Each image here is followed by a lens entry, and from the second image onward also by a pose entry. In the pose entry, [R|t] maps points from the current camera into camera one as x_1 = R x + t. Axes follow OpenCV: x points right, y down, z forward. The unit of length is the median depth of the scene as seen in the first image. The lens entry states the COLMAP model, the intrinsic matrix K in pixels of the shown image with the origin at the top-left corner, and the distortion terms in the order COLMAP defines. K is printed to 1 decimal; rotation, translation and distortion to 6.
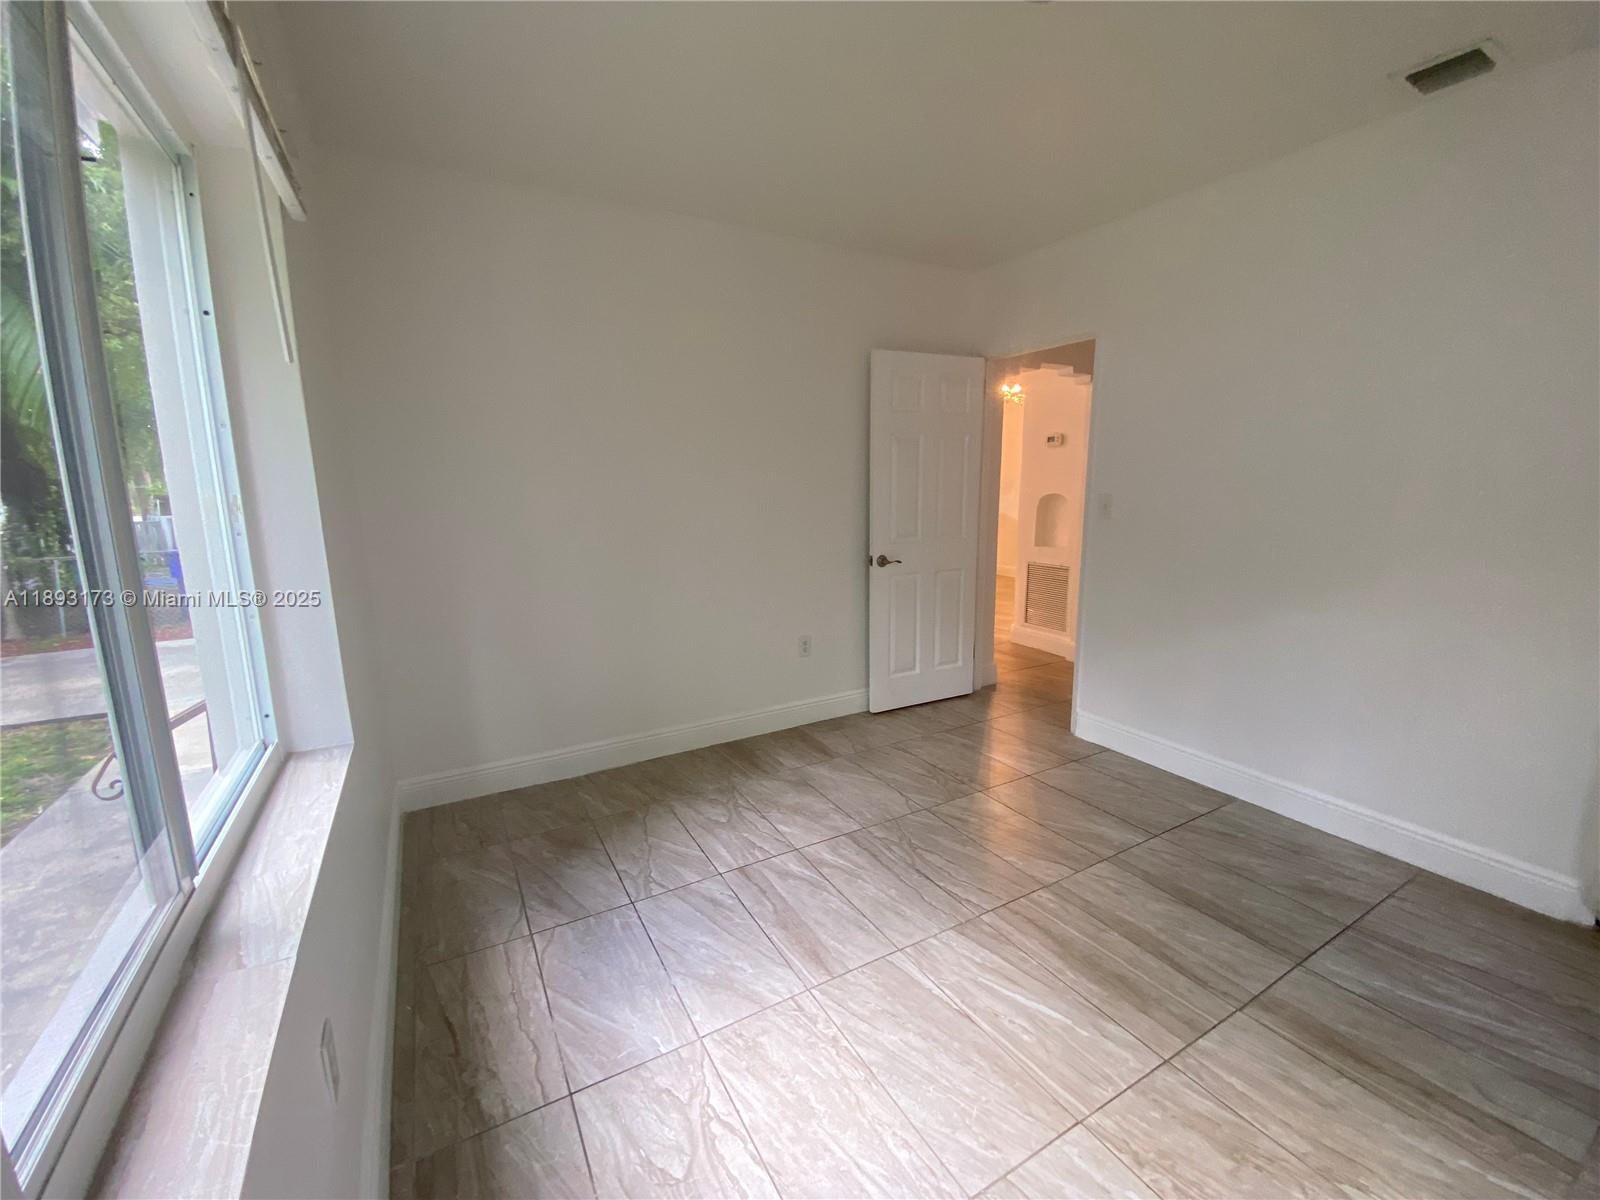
lens RADIAL K [[649.8, 0, 794.8], [0, 649.8, 598.8], [0, 0, 1]] dist [0.024348, -0.023109]
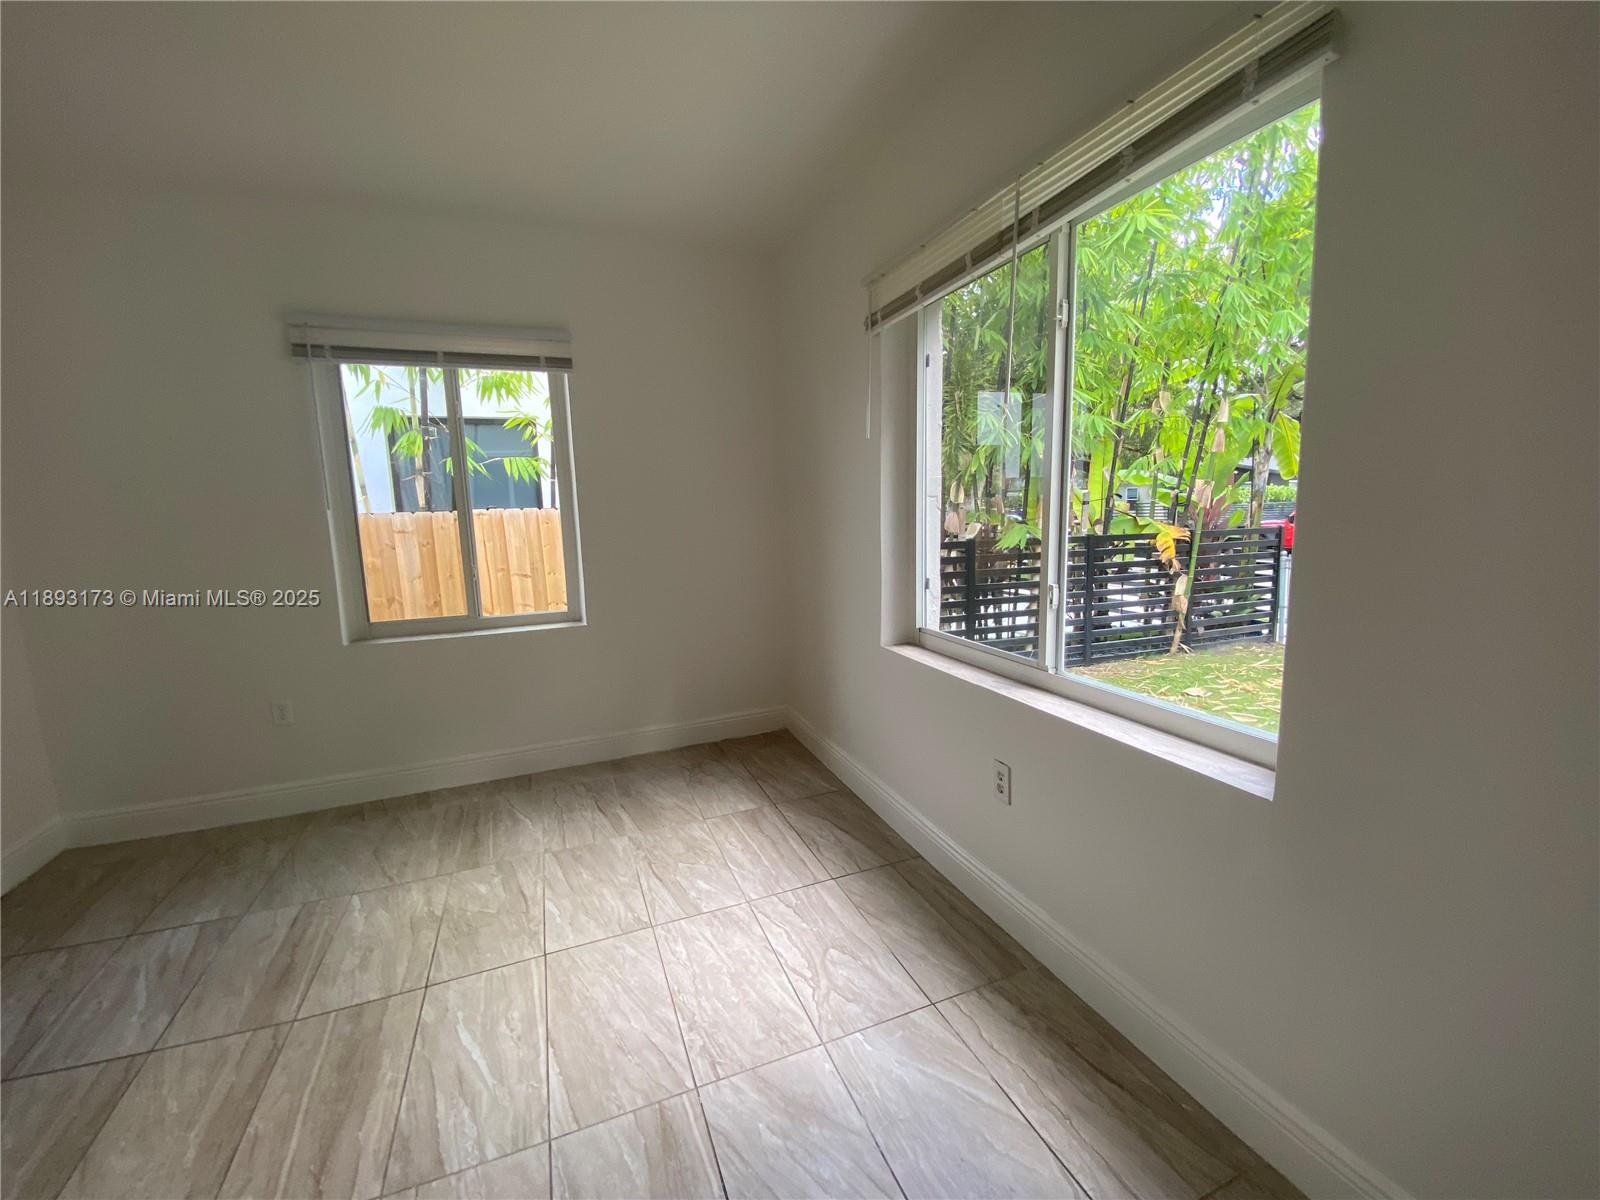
lens RADIAL K [[649.8, 0, 794.8], [0, 649.8, 598.8], [0, 0, 1]] dist [0.024348, -0.023109]
pose [[-0.989474, 0.022828, 0.142902, -0.249642], [0.066902, 0.947778, 0.311836, -0.255283], [-0.128321, 0.318114, -0.939328, 1.658293]]
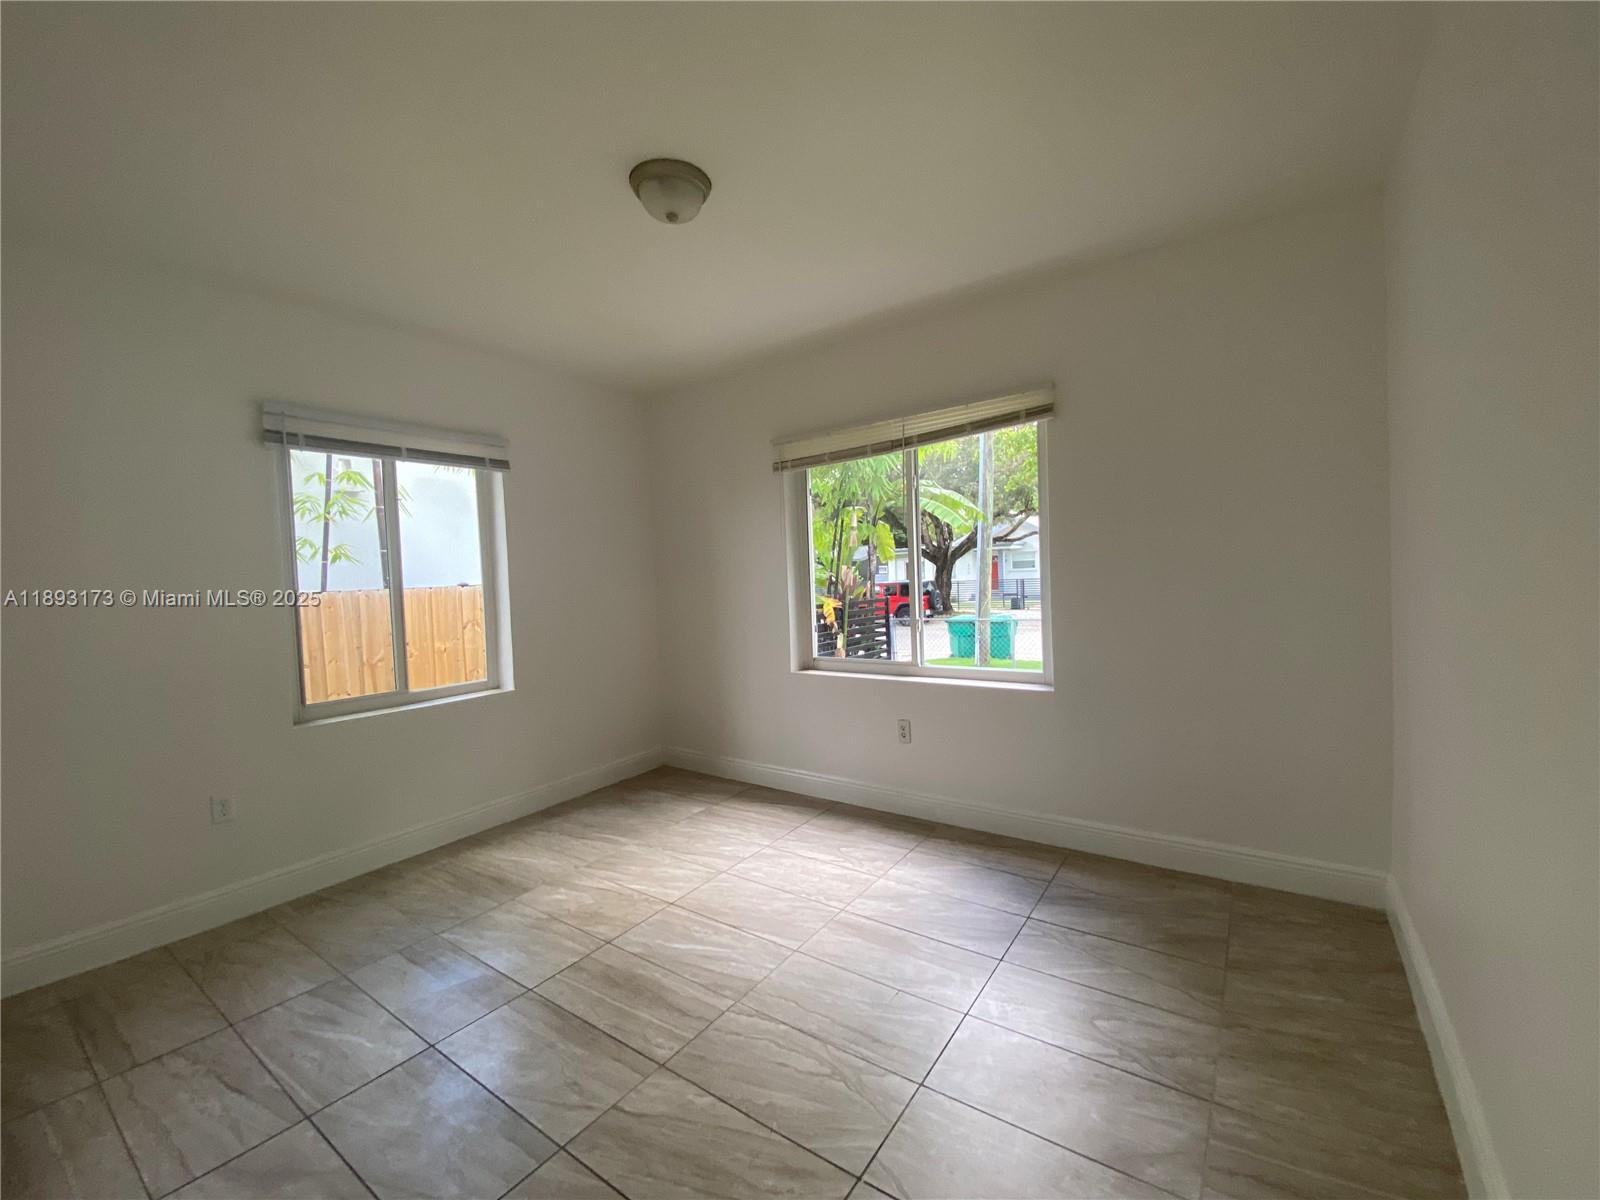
lens RADIAL K [[646.9, 0, 800.7], [0, 646.9, 594.9], [0, 0, 1]] dist [-0.001706, -0.010695]
pose [[-0.900116, 0.064192, -0.430895, 0.706595], [-0.022959, 0.980721, 0.194060, -0.369781], [0.435045, 0.184570, -0.881289, 2.201279]]
